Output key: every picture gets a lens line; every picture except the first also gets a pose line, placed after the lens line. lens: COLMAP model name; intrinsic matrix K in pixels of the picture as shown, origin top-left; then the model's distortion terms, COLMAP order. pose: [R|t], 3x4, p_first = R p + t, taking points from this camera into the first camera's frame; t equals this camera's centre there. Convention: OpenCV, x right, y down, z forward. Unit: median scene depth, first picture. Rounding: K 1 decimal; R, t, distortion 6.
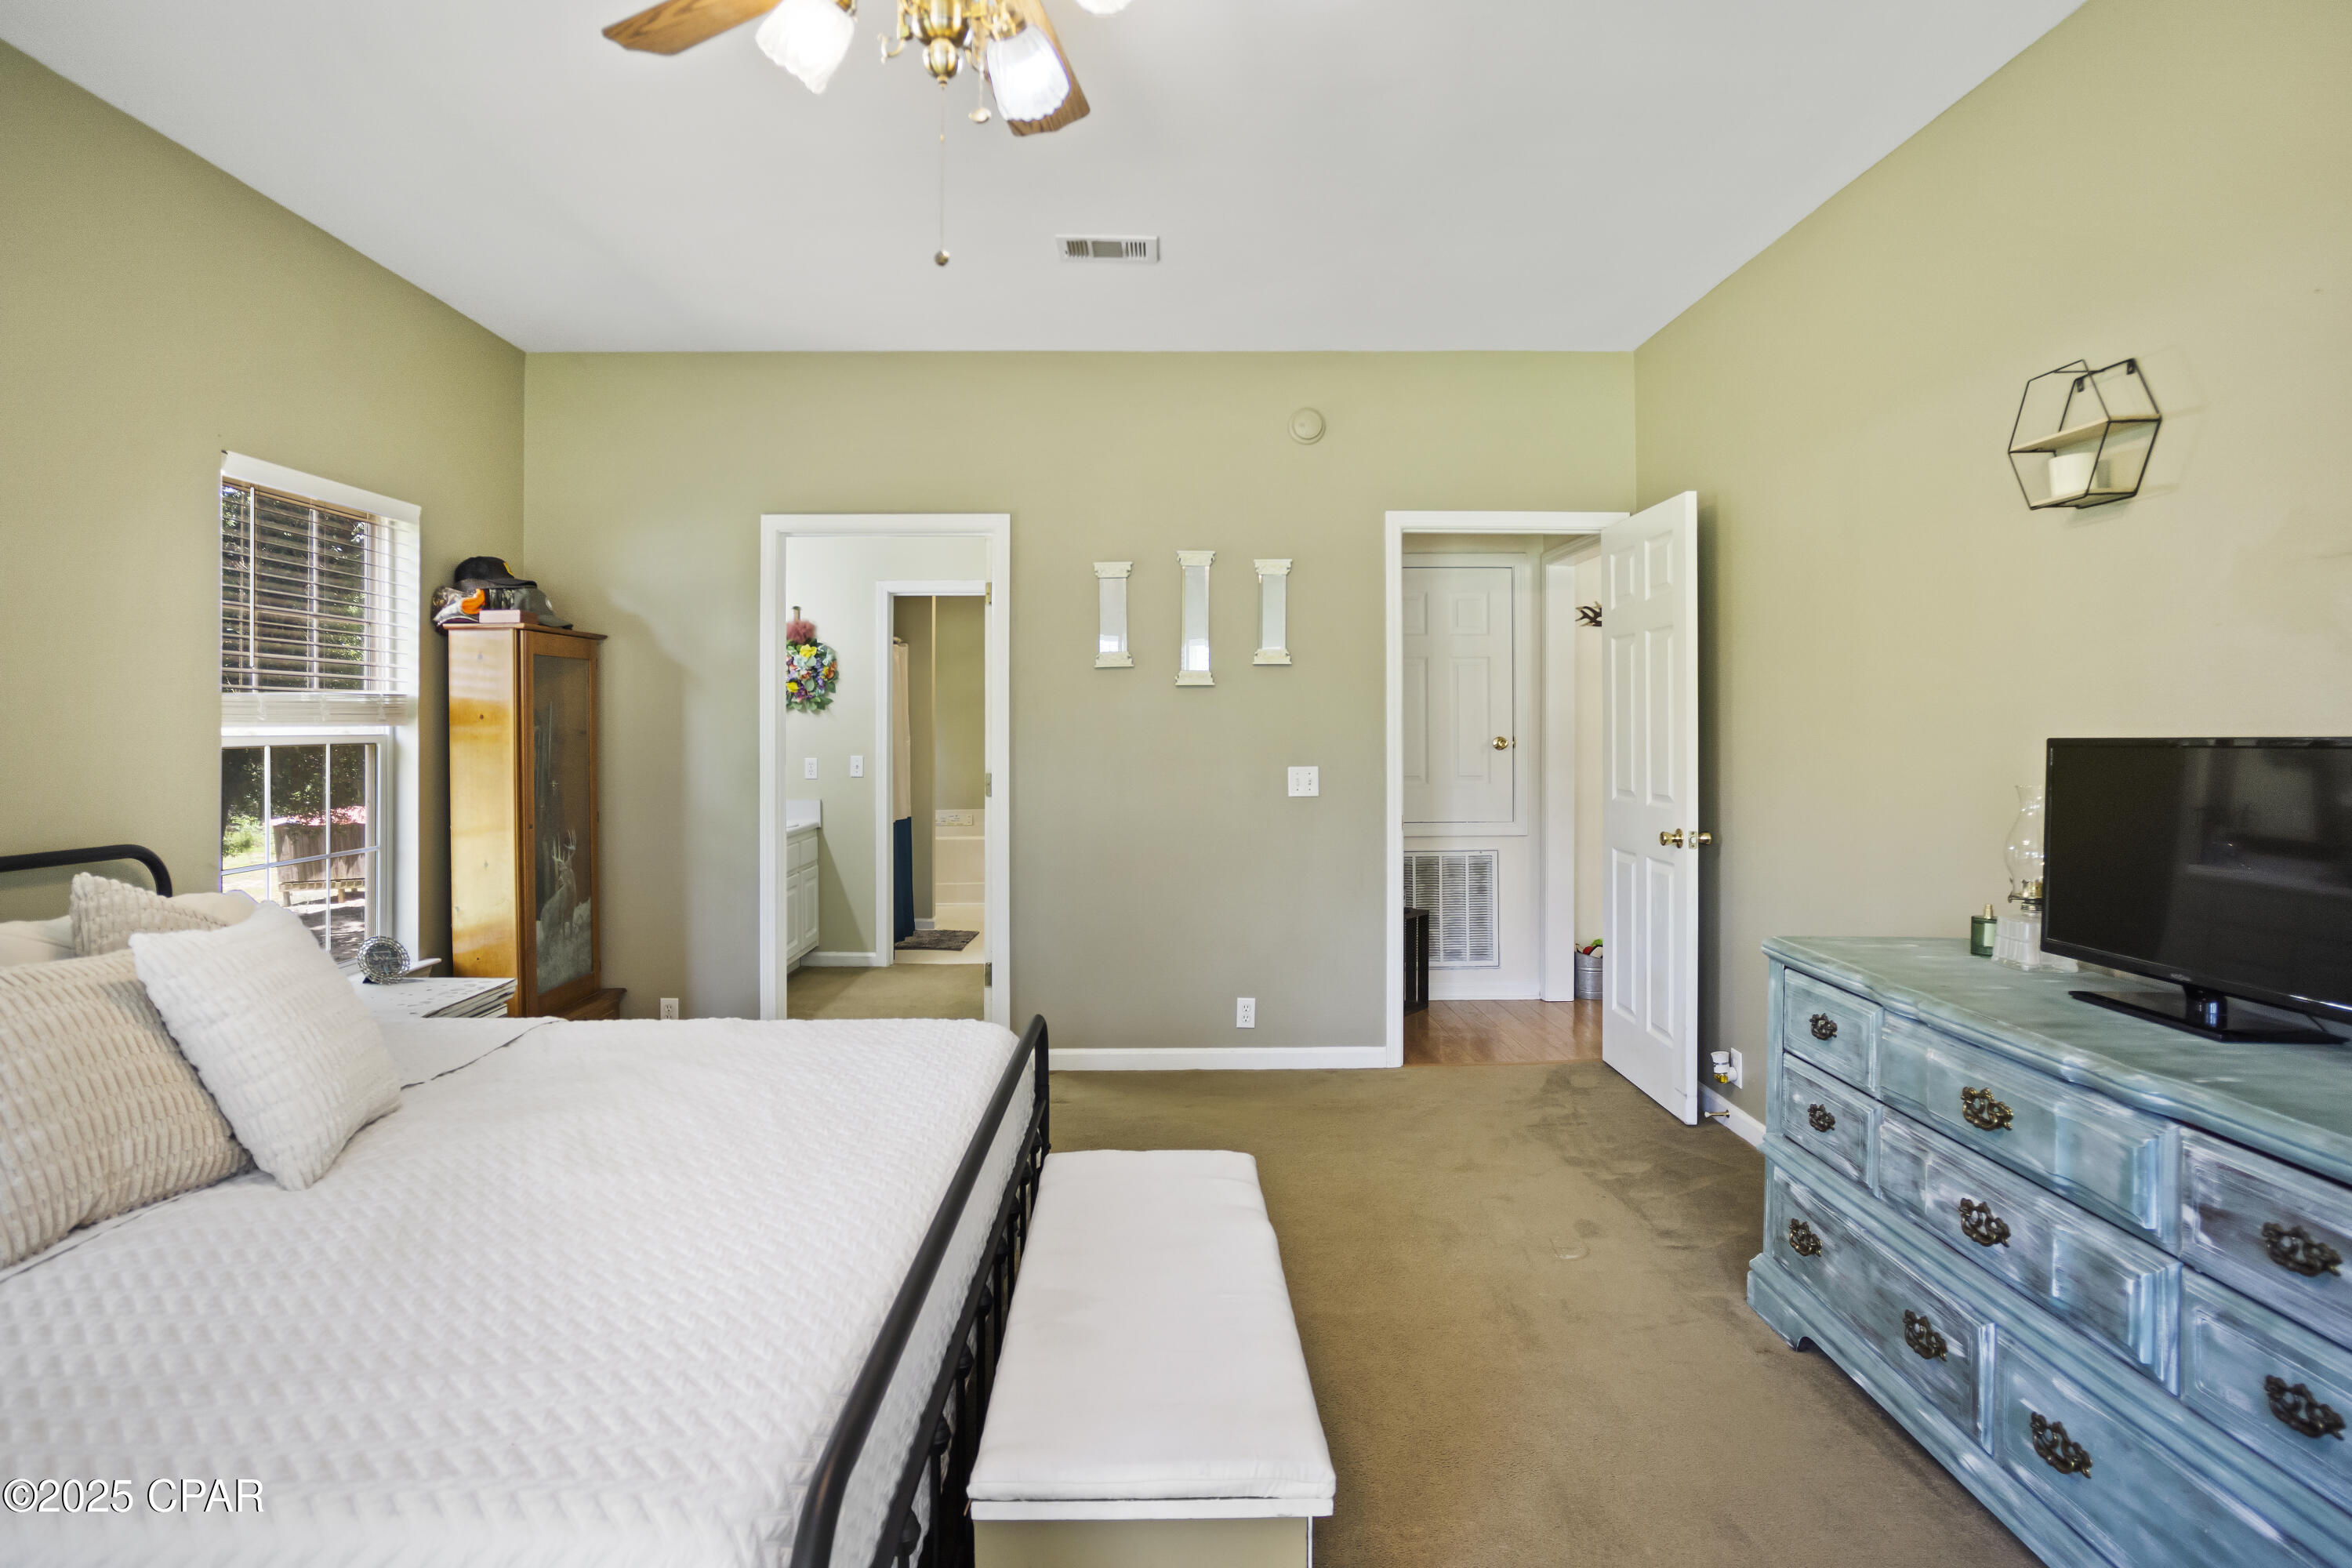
lens RADIAL K [[1280.8, 0, 1166.4], [0, 1280.8, 743.7], [0, 0, 1]] dist [-0.060977, 0.045746]
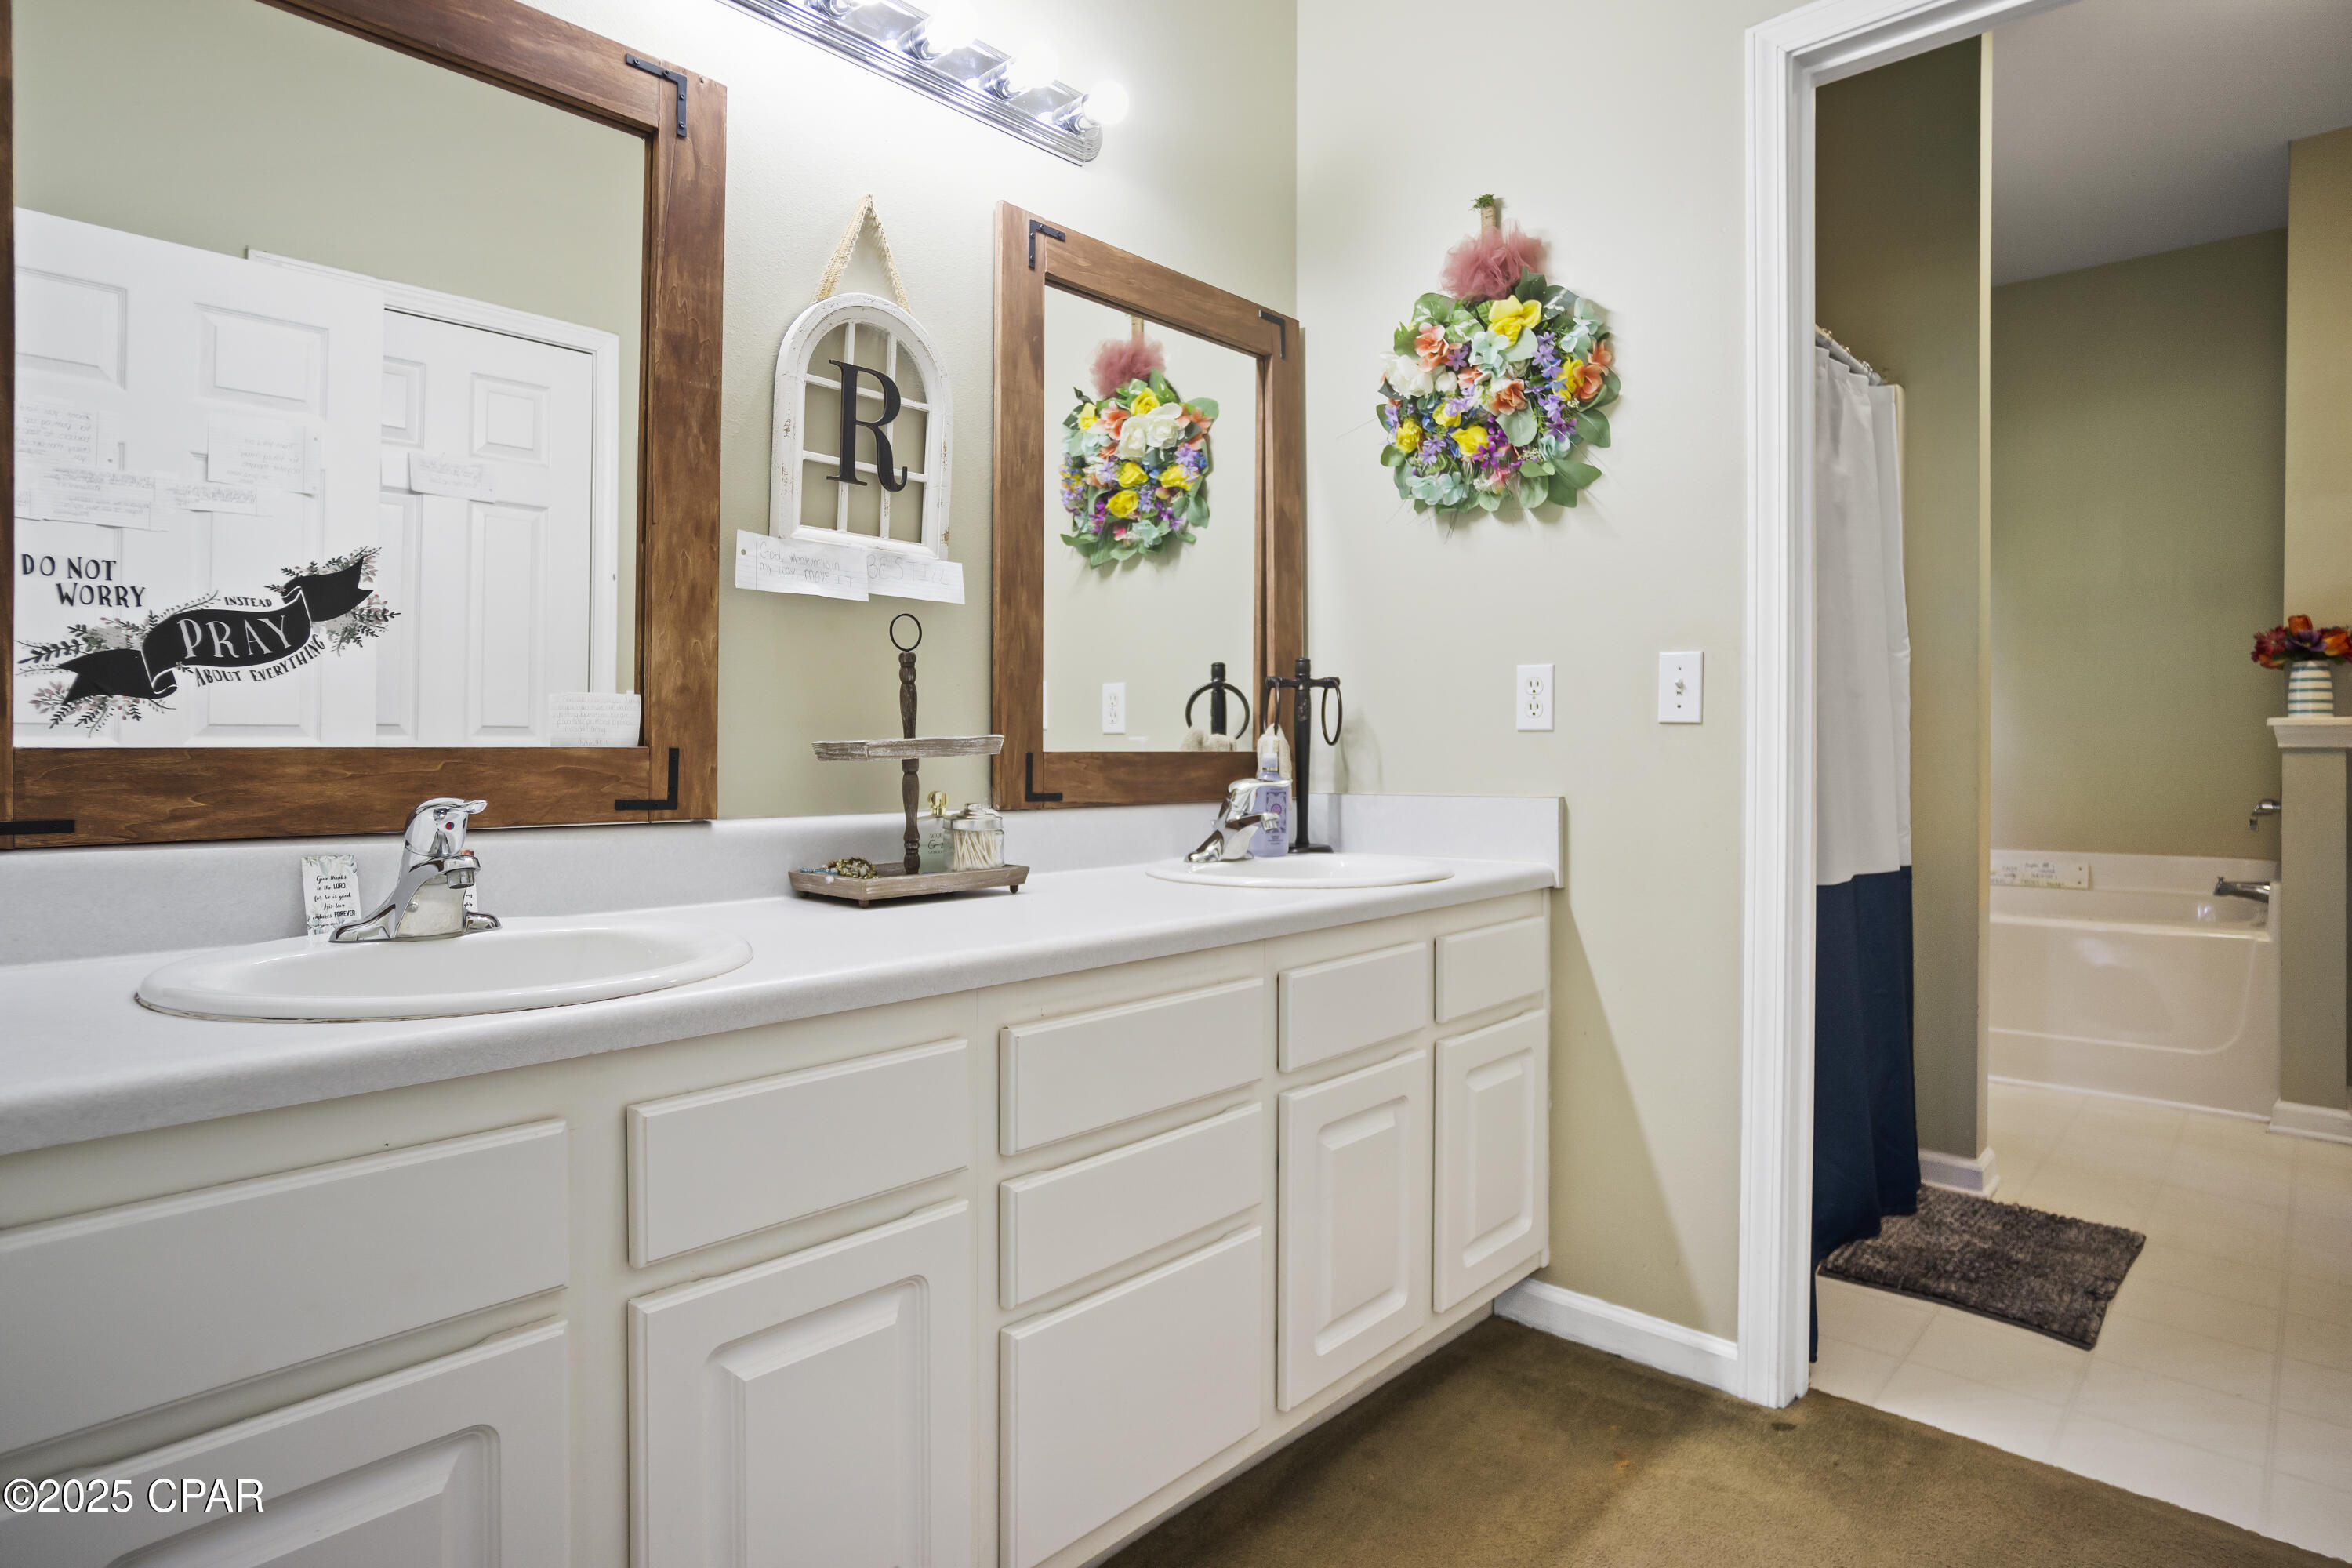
lens RADIAL K [[1280.8, 0, 1166.4], [0, 1280.8, 743.7], [0, 0, 1]] dist [-0.060977, 0.045746]
pose [[0.725303, 0.002073, -0.688426, -0.128622], [-0.014220, 0.999827, -0.011972, 0.035871], [0.688283, 0.018473, 0.725207, 0.713083]]
